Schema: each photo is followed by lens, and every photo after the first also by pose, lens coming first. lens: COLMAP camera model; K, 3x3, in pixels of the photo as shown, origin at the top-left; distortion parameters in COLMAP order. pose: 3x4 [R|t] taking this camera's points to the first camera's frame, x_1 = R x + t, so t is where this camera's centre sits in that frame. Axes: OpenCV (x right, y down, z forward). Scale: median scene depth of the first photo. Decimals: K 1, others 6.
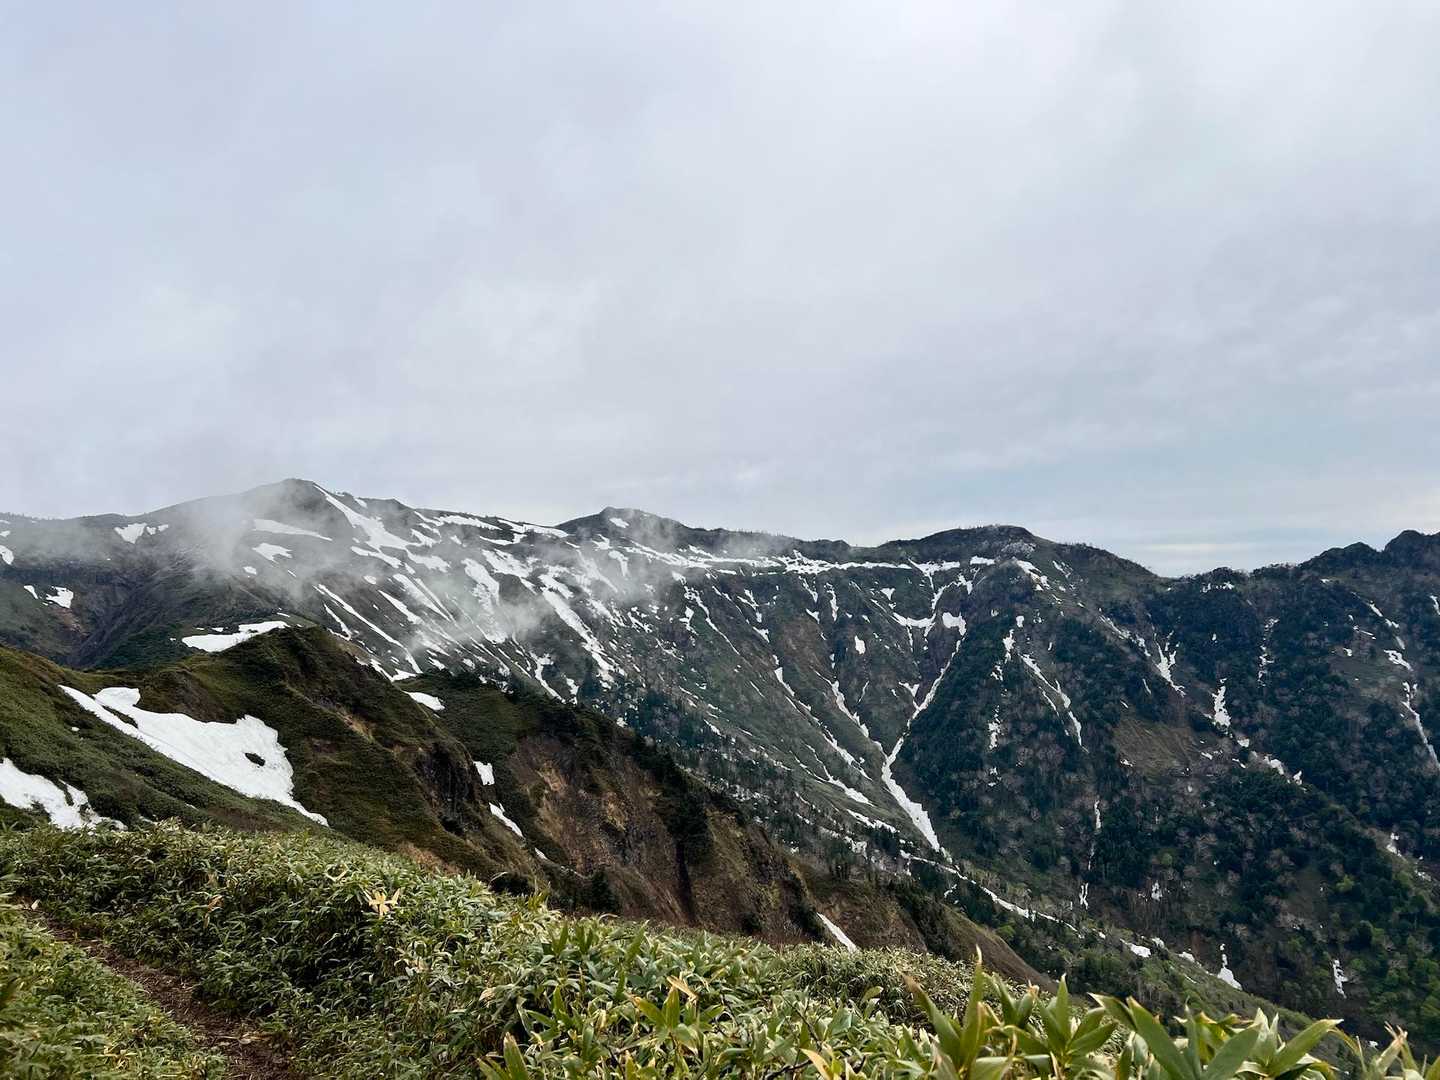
lens RADIAL K [[1063.9, 0, 732.9], [0, 1063.9, 535.7], [0, 0, 1]] dist [0.116756, -0.205257]
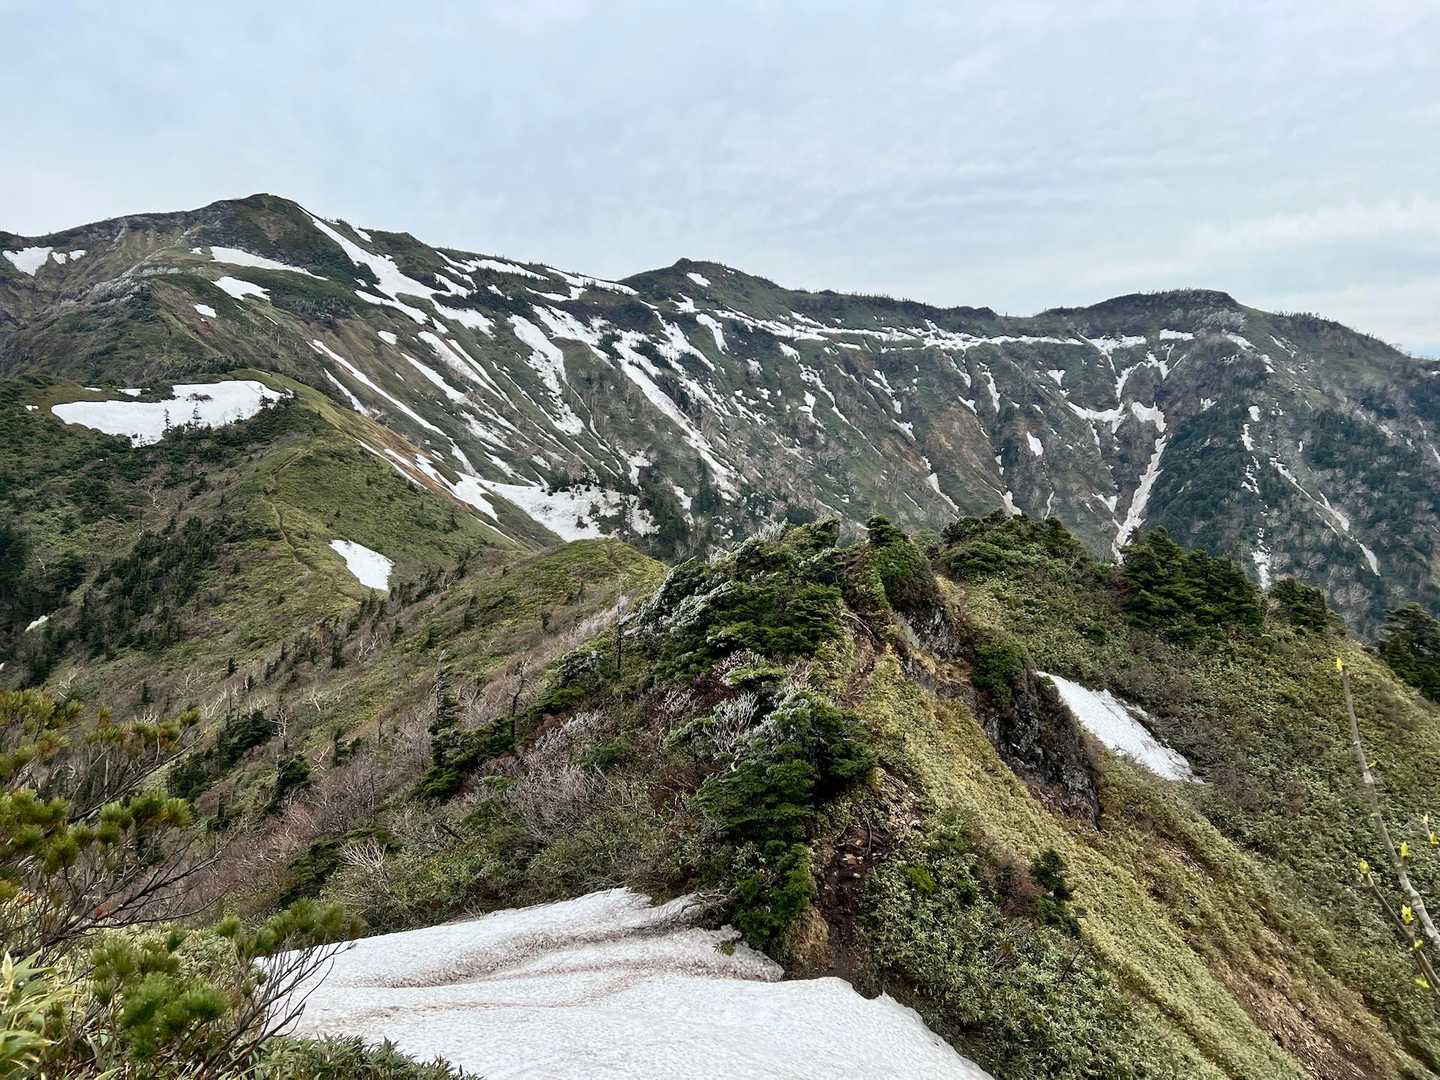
lens RADIAL K [[1063.9, 0, 732.9], [0, 1063.9, 535.7], [0, 0, 1]] dist [0.116756, -0.205257]
pose [[0.999881, 0.010484, 0.011342, -0.102686], [-0.012405, 0.982608, 0.185275, 0.028911], [-0.009202, -0.185394, 0.982621, 0.251737]]
